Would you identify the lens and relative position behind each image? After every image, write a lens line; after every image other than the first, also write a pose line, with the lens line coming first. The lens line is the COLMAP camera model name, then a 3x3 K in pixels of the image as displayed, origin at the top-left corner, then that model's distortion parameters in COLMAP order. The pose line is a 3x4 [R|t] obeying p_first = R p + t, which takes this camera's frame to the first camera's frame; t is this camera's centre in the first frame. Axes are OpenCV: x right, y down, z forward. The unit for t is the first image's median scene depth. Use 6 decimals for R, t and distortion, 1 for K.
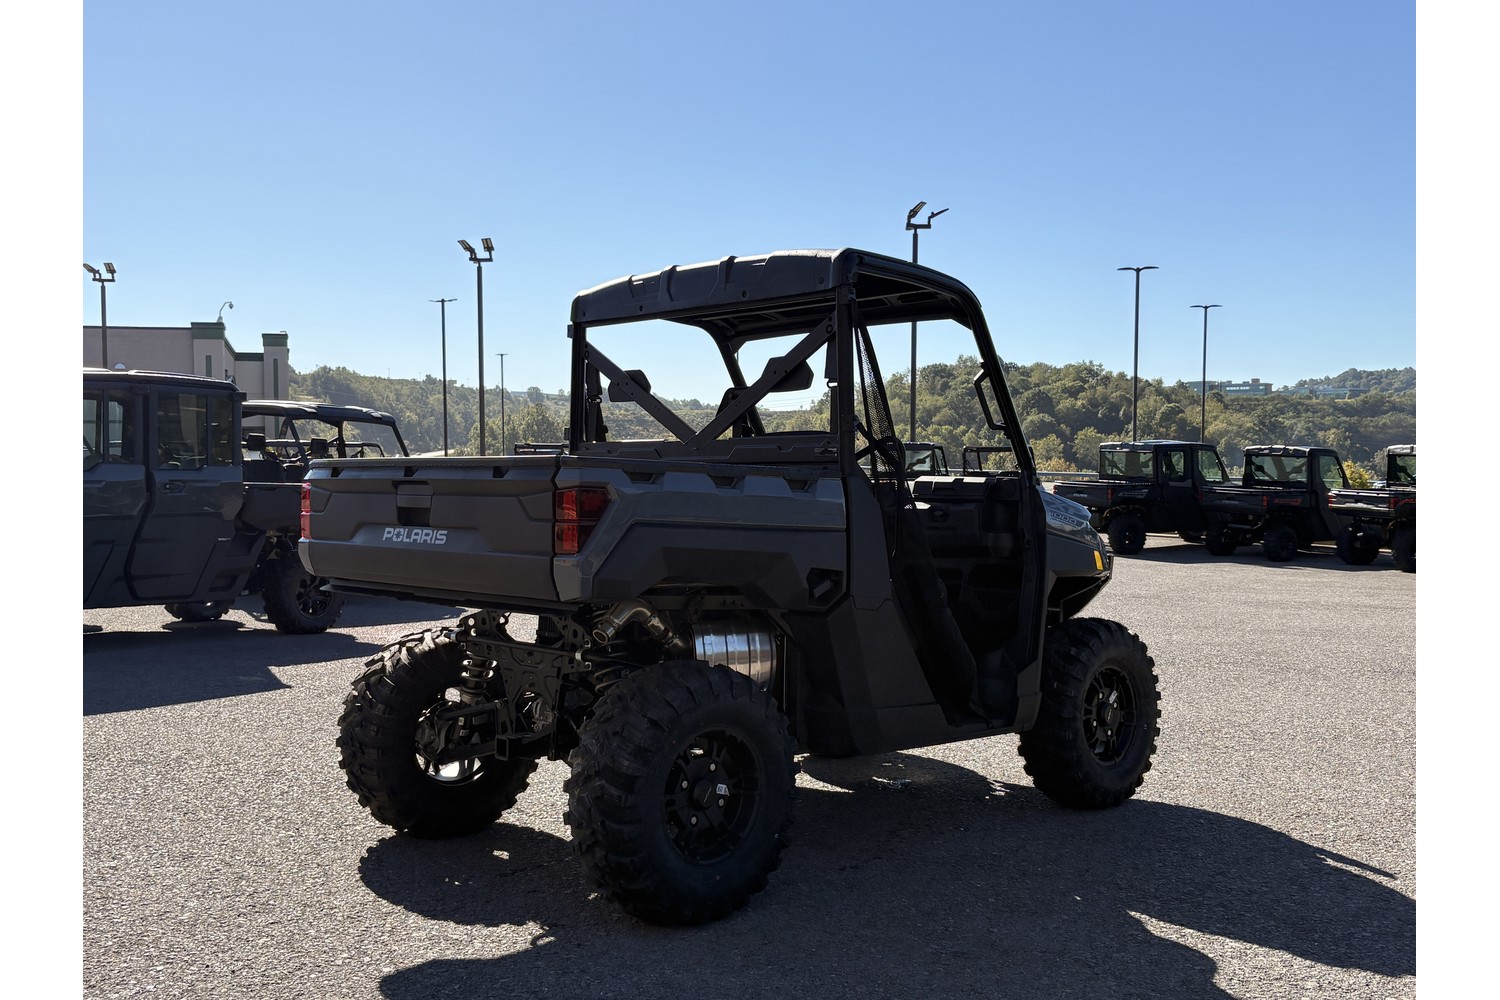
lens RADIAL K [[1393.9, 0, 746.1], [0, 1393.9, 495.5], [0, 0, 1]] dist [0.106727, -0.283808]
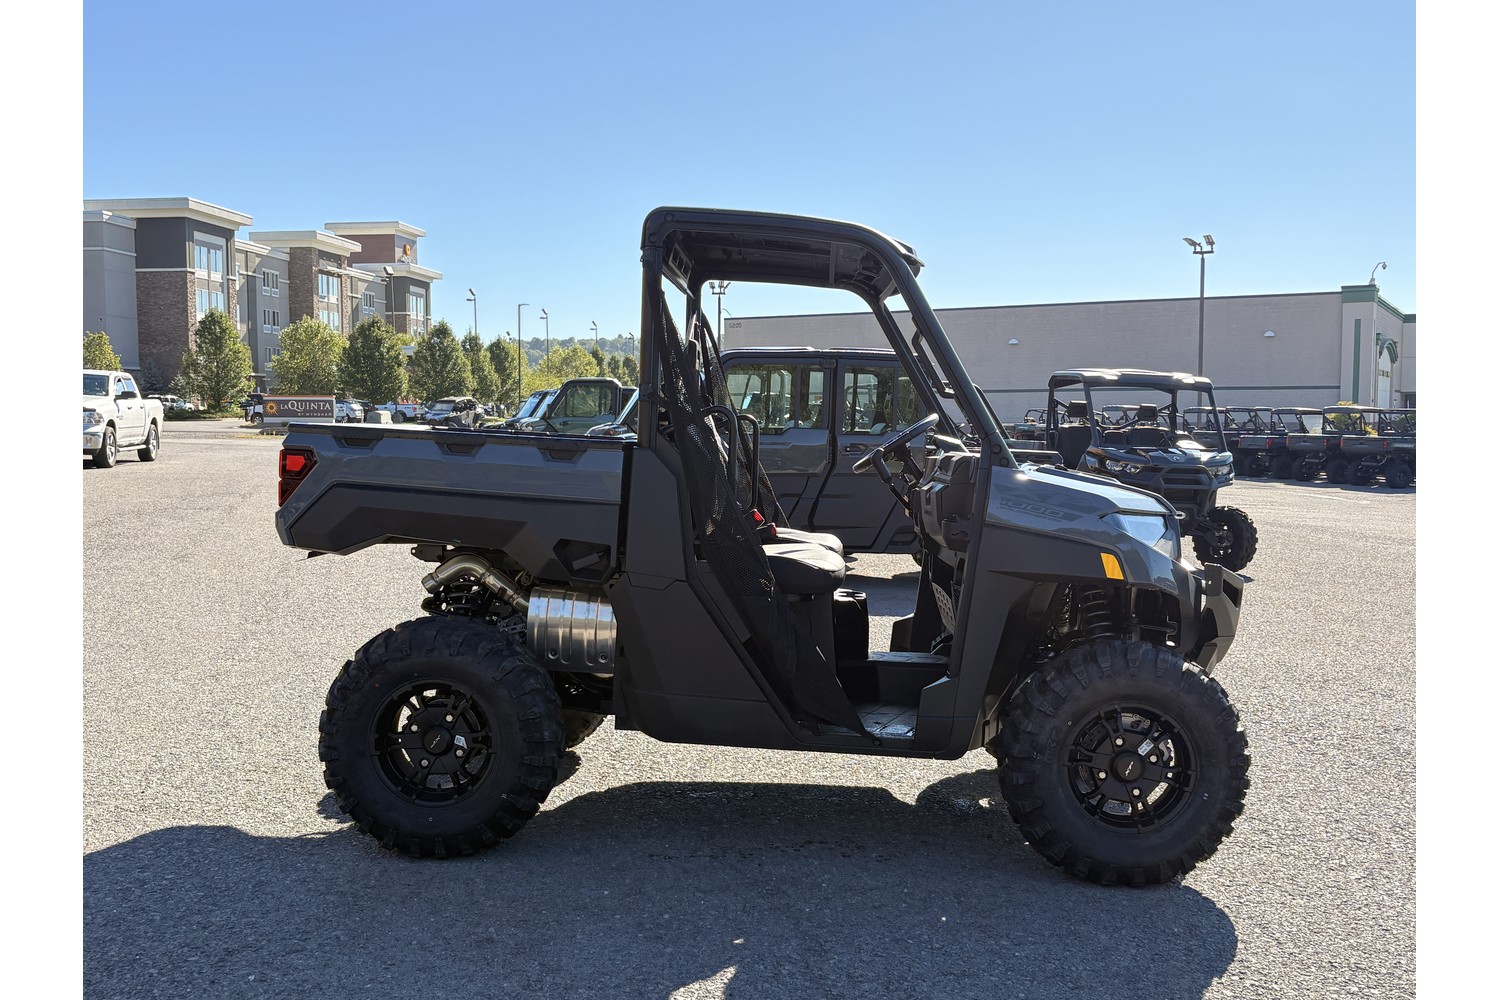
lens RADIAL K [[1393.9, 0, 746.1], [0, 1393.9, 495.5], [0, 0, 1]] dist [0.106727, -0.283808]
pose [[0.688310, 0.047037, -0.723890, 0.706697], [-0.029293, 0.998884, 0.037051, -0.016690], [0.724825, -0.004298, 0.688920, 0.338250]]
